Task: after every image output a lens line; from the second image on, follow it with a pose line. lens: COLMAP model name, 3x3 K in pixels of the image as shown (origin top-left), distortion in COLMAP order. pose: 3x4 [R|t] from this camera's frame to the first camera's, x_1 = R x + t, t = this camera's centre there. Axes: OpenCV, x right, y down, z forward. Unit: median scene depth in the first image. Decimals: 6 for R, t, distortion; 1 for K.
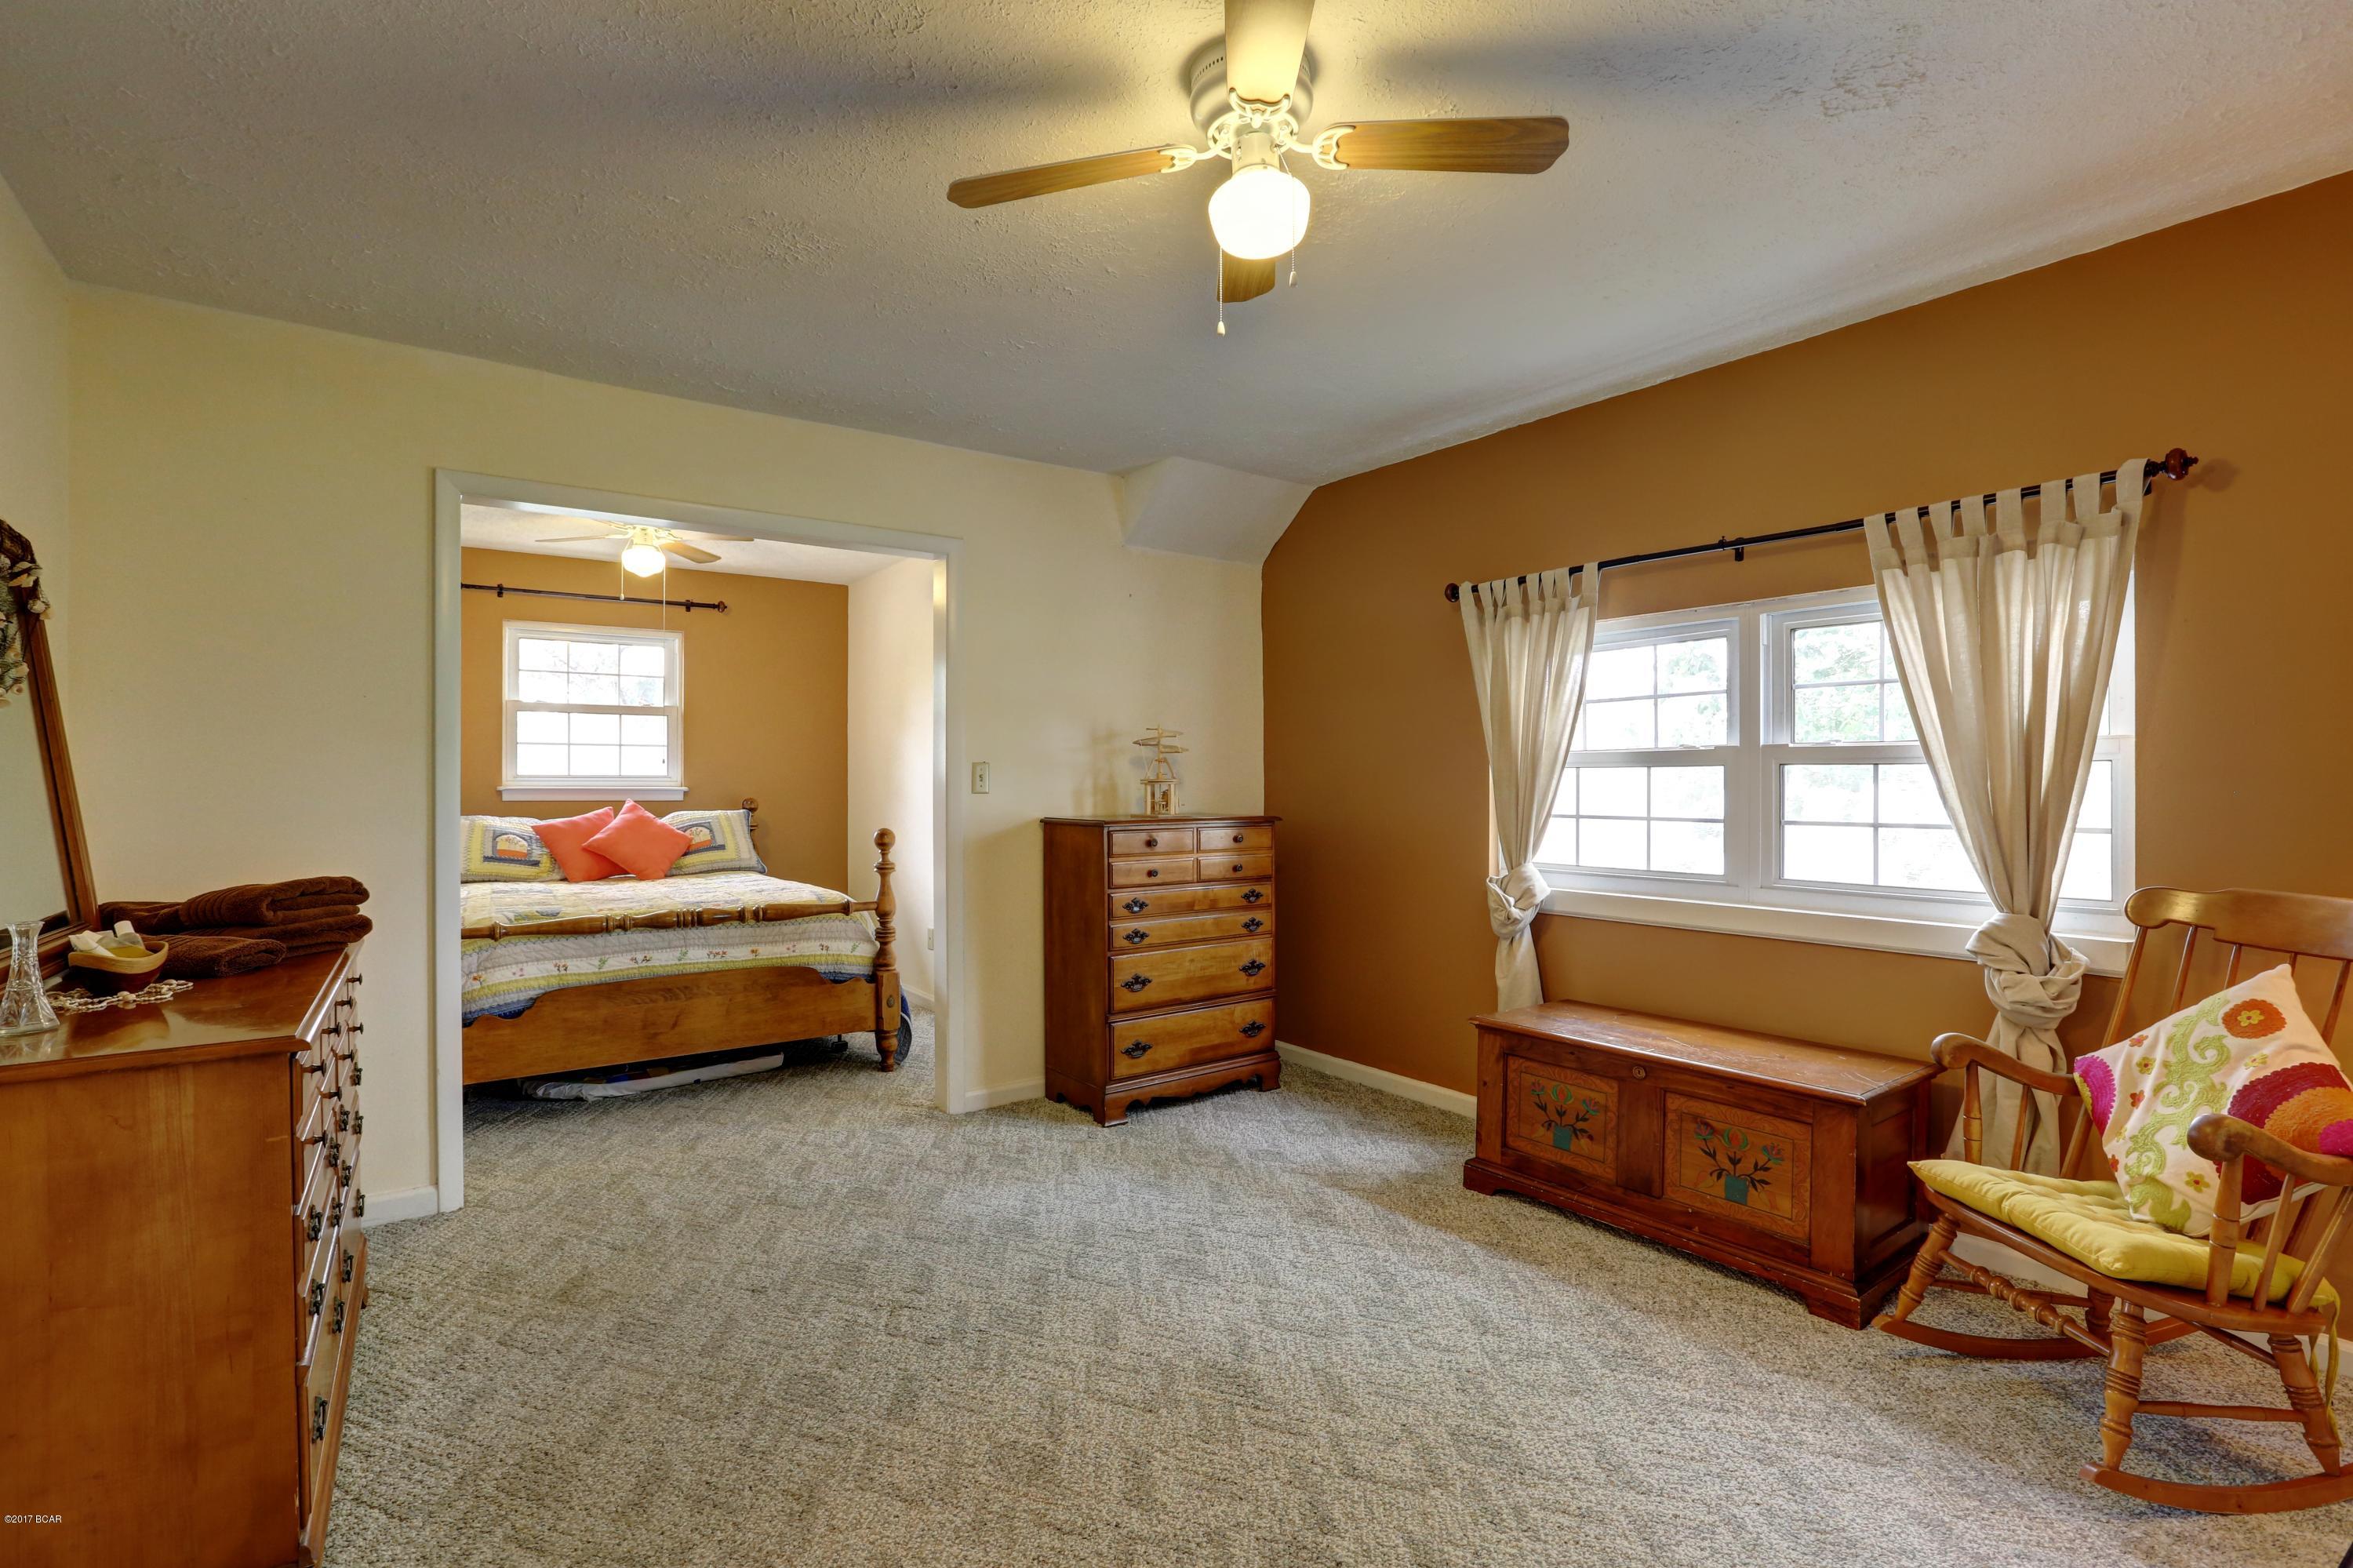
lens RADIAL K [[1070.2, 0, 1174.5], [0, 1070.2, 778.4], [0, 0, 1]] dist [-0.046979, 0.011390]
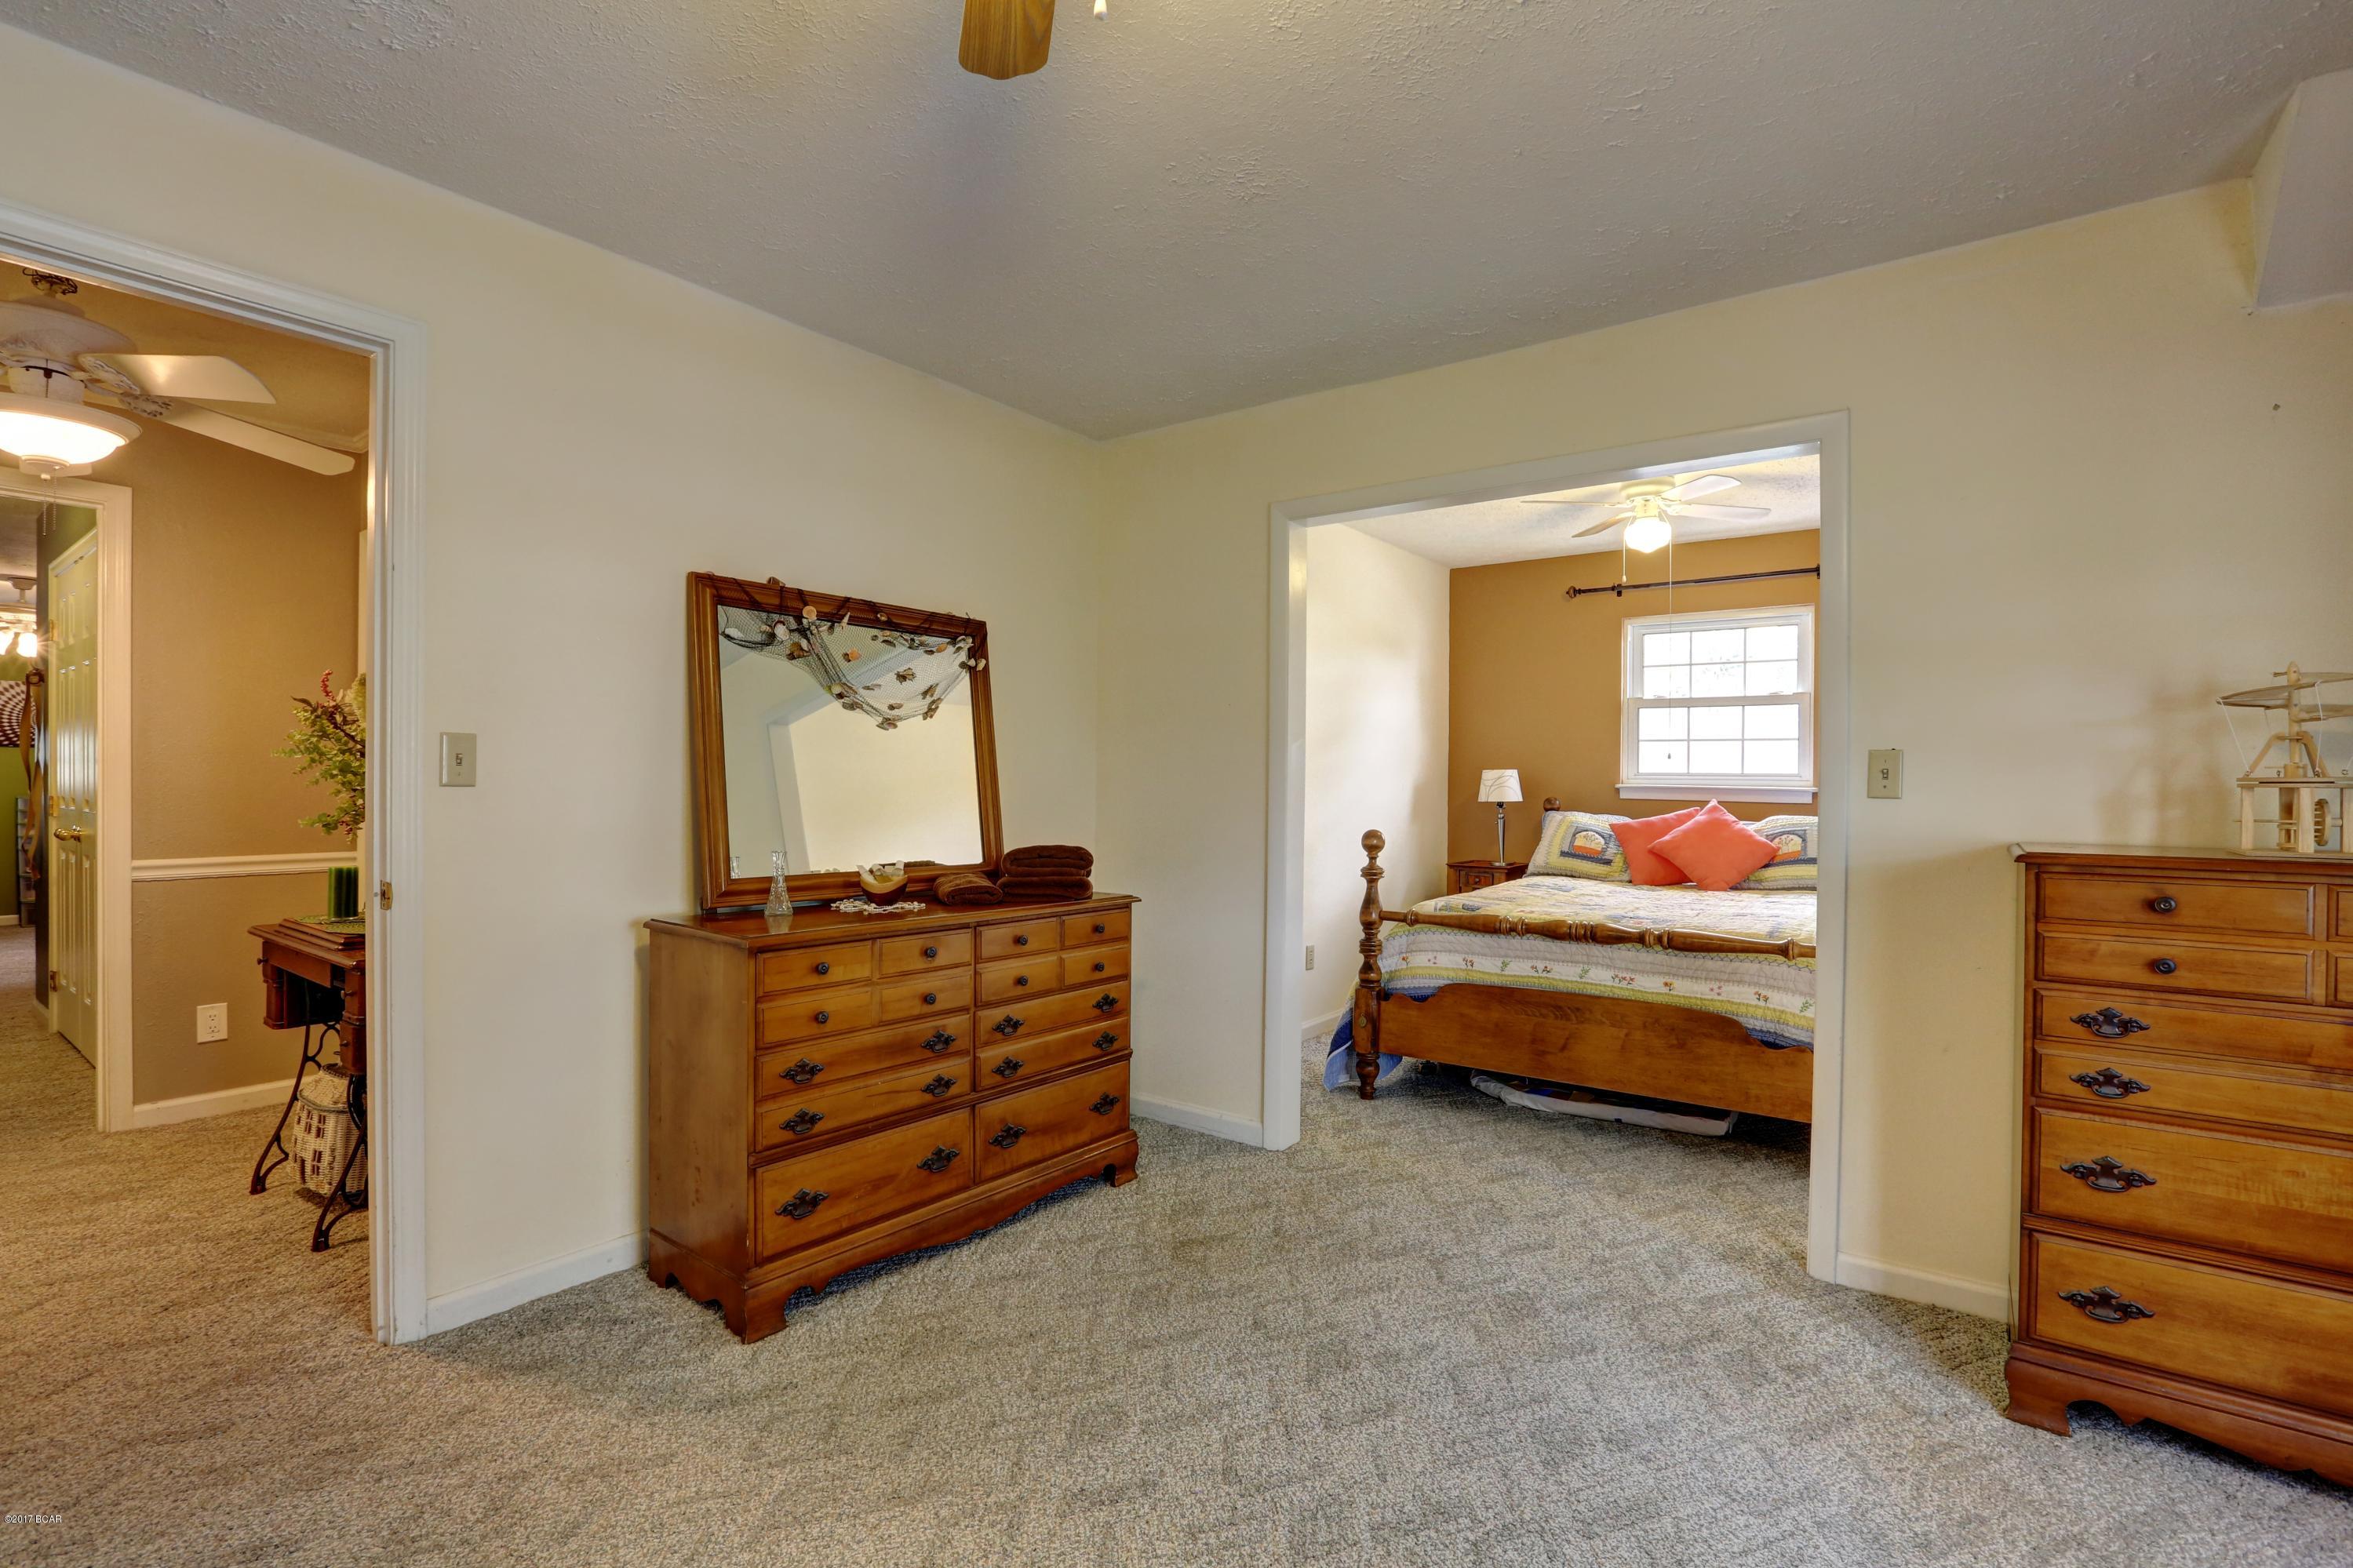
lens RADIAL K [[1070.1, 0, 1170.9], [0, 1070.1, 782.8], [0, 0, 1]] dist [-0.046979, 0.011390]
pose [[0.289067, 0.006682, -0.957286, 0.293530], [-0.004584, 0.999974, 0.005596, 0.003418], [0.957298, 0.002770, 0.289090, 0.413069]]
